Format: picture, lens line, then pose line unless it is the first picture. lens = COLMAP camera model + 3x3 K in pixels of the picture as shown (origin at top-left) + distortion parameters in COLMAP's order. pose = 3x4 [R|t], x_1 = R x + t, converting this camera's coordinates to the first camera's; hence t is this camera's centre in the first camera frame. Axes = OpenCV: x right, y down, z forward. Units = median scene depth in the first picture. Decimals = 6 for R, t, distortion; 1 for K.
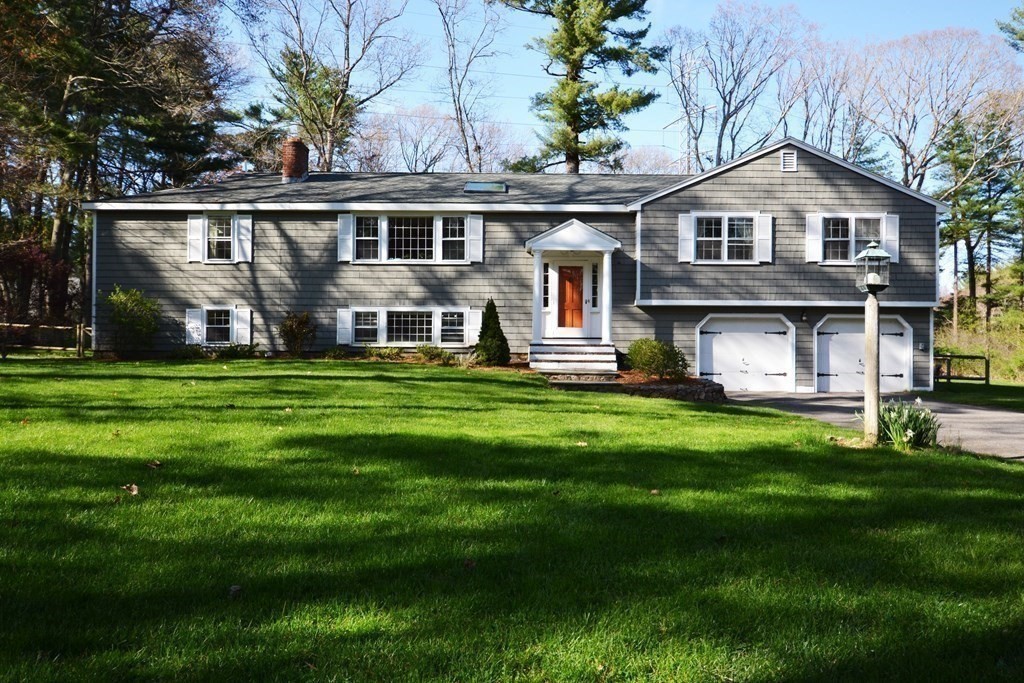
lens RADIAL K [[821.2, 0, 512.0], [0, 821.2, 341.5], [0, 0, 1]] dist [-0.007699, 0.001408]
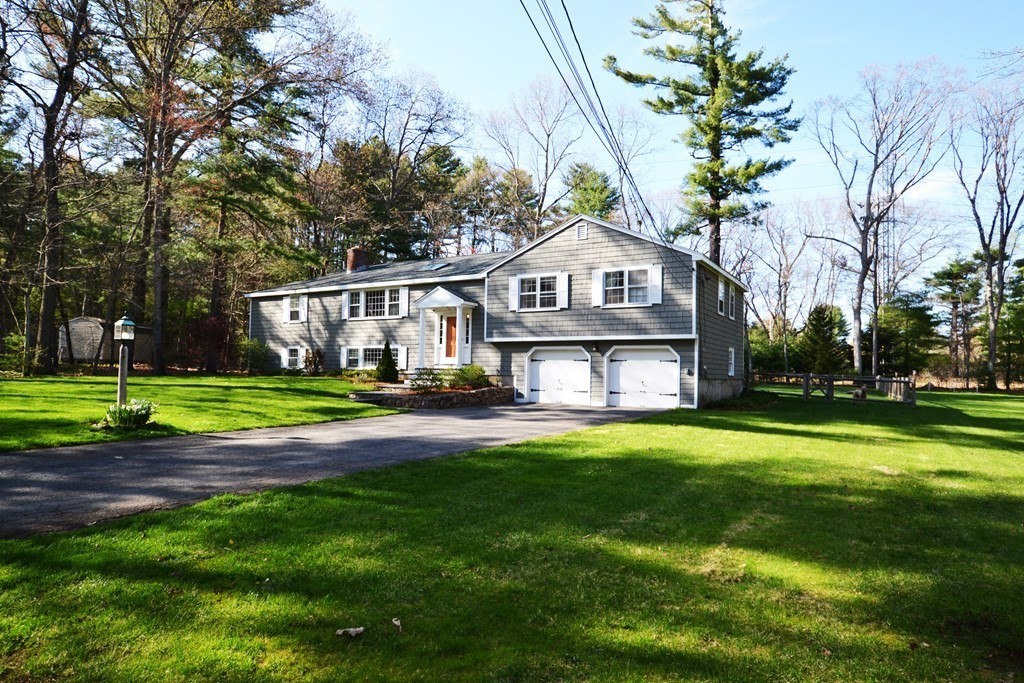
lens RADIAL K [[618.0, 0, 512.0], [0, 618.0, 341.5], [0, 0, 1]] dist [0.002636, 0.000117]
pose [[0.860393, -0.019466, -0.509259, 0.741939], [-0.000915, 0.999210, -0.039739, -0.001022], [0.509630, 0.034657, 0.859695, 0.080188]]
